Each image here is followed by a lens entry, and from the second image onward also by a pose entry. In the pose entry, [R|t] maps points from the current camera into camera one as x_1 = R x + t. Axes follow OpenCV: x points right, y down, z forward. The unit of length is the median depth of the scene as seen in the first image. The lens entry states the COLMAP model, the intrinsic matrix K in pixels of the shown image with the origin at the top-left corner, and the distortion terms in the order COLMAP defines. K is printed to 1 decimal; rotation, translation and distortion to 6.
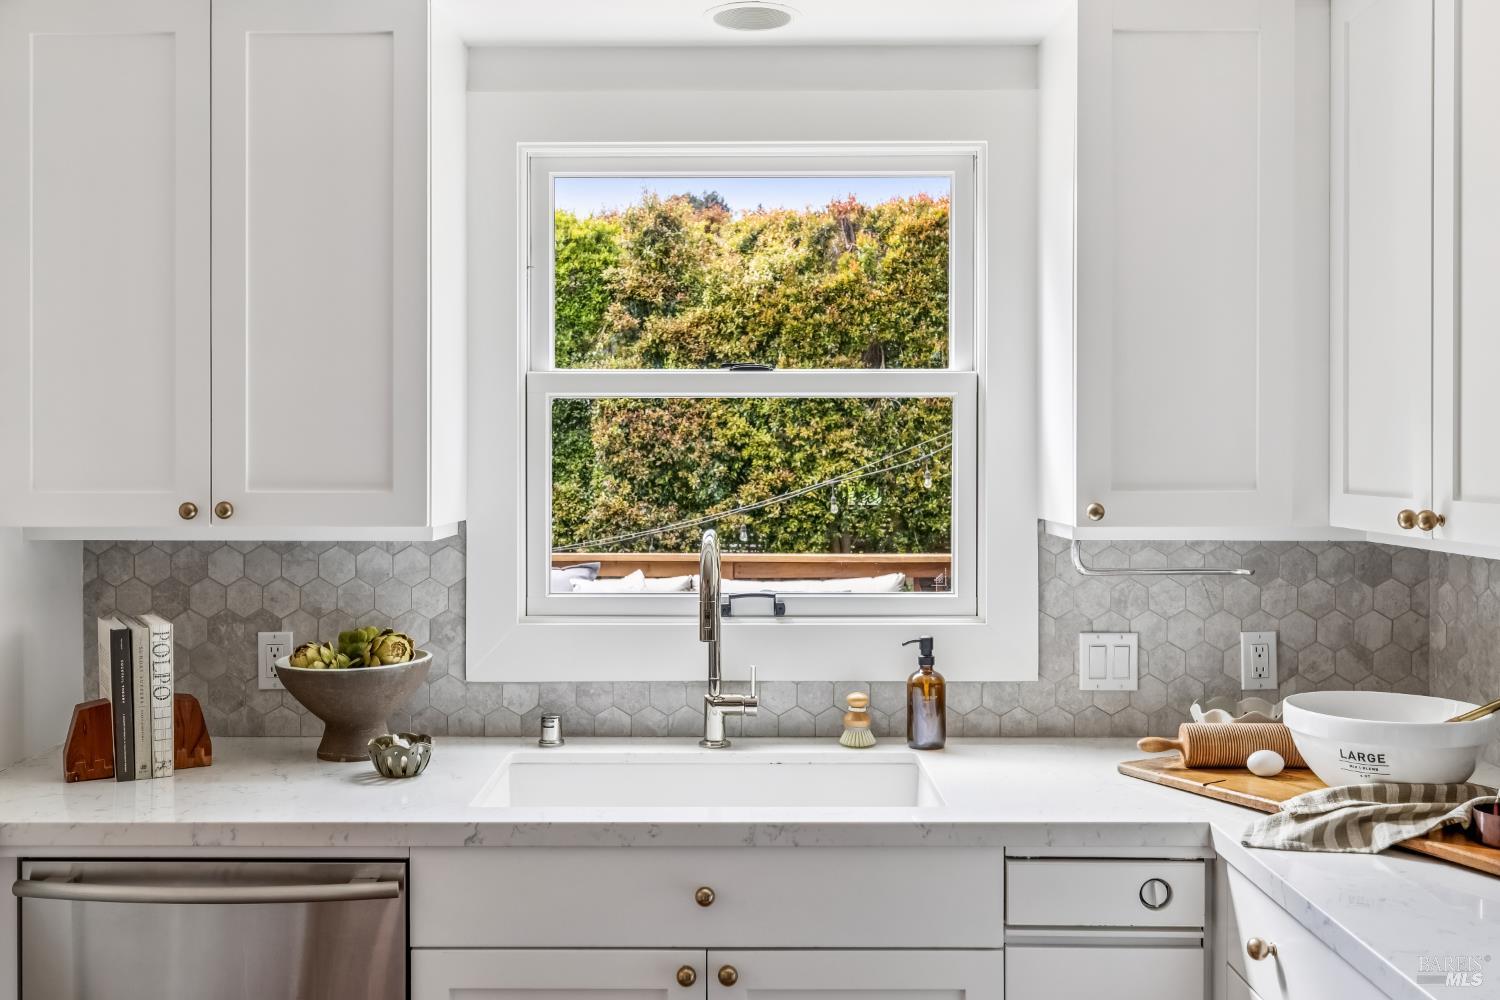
lens RADIAL K [[1405.5, 0, 738.0], [0, 1405.5, 465.8], [0, 0, 1]] dist [0.002561, 0.005166]
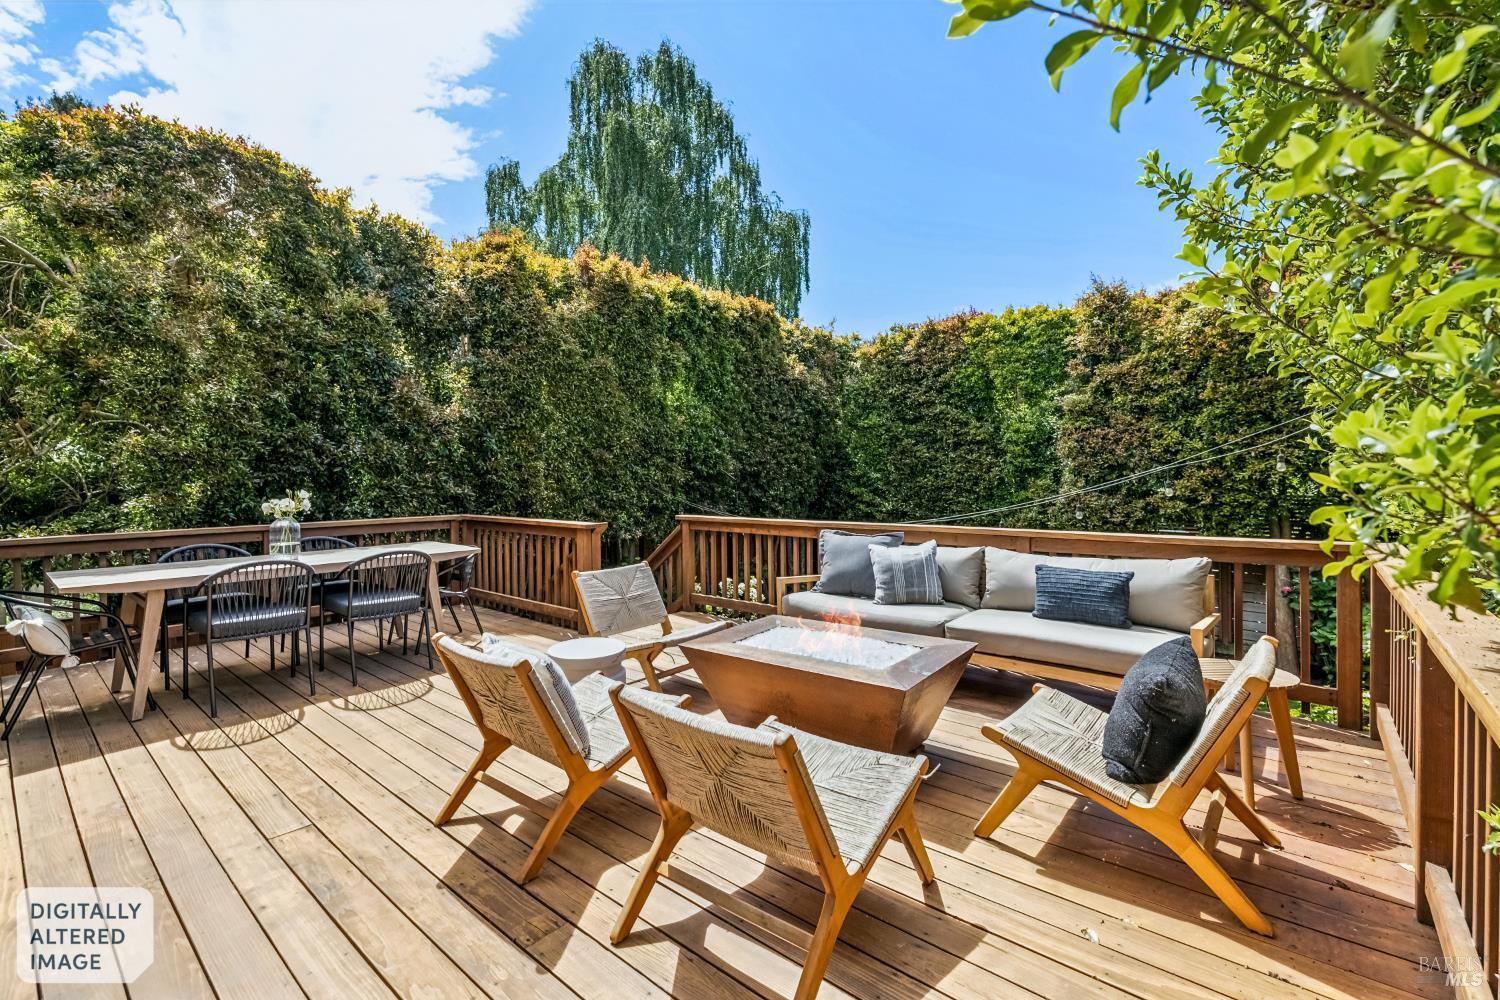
lens RADIAL K [[638.4, 0, 729.9], [0, 638.4, 480.4], [0, 0, 1]] dist [0.002546, 0.000216]
pose [[0.763422, -0.008145, -0.645849, 0.073886], [0.008249, 0.999962, -0.002860, 0.012512], [0.645848, -0.003144, 0.763460, 0.247776]]
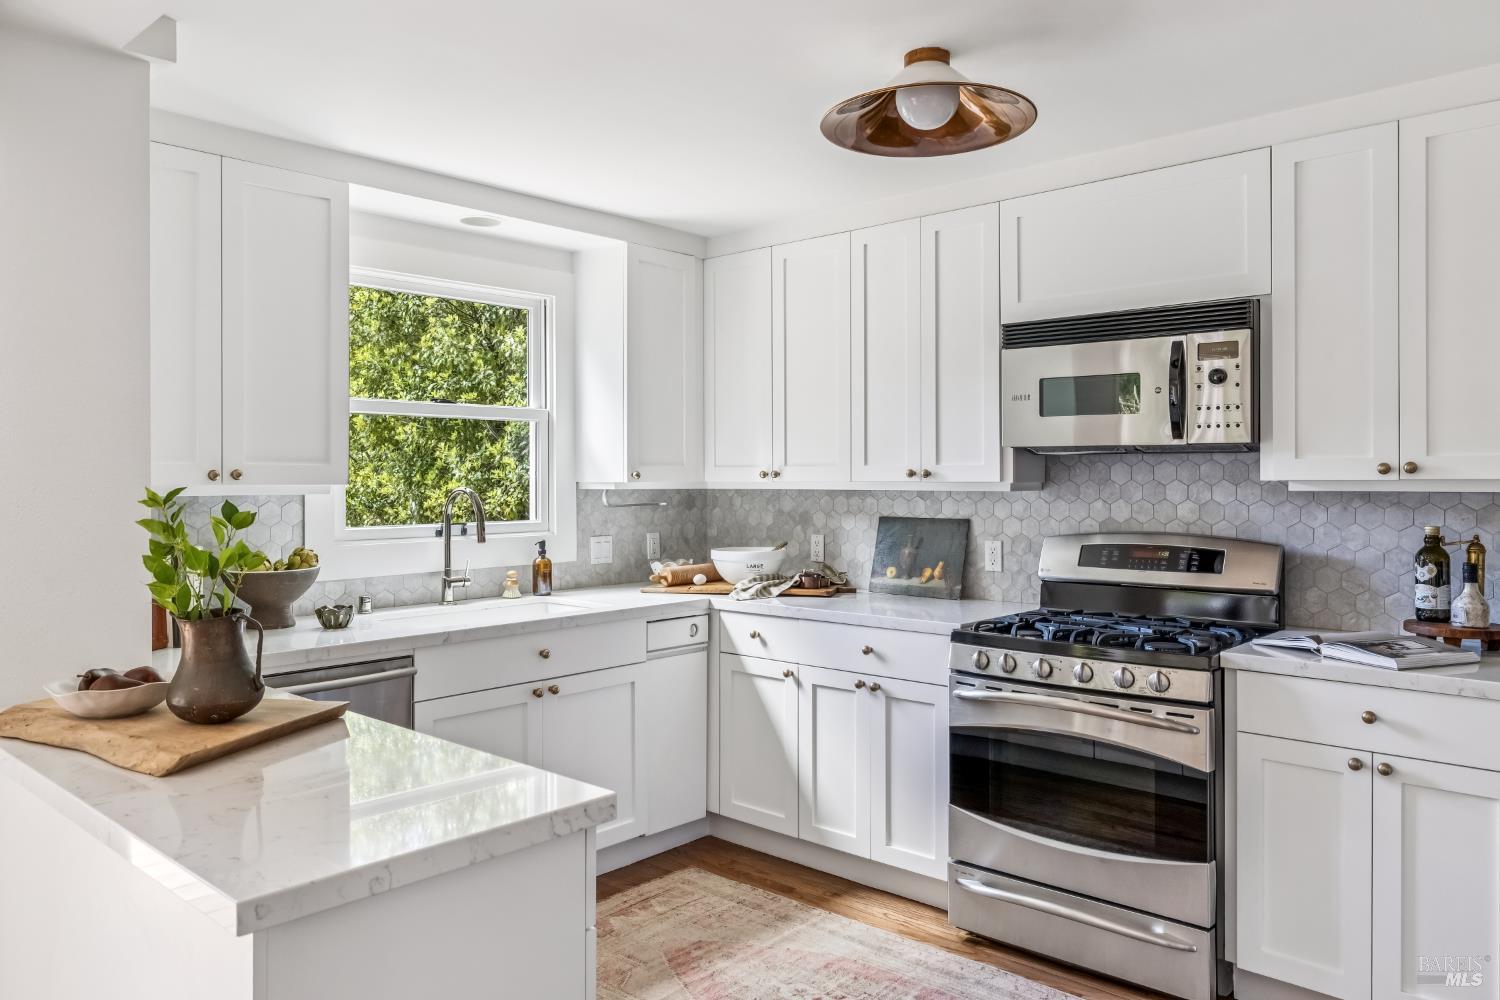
lens RADIAL K [[1058.5, 0, 734.0], [0, 1058.5, 478.1], [0, 0, 1]] dist [-0.009090, -0.000622]
pose [[0.673718, -0.002720, 0.738983, -0.149670], [0.008295, 0.999958, -0.003882, 0.007675], [-0.738942, 0.008745, 0.673713, -0.041512]]
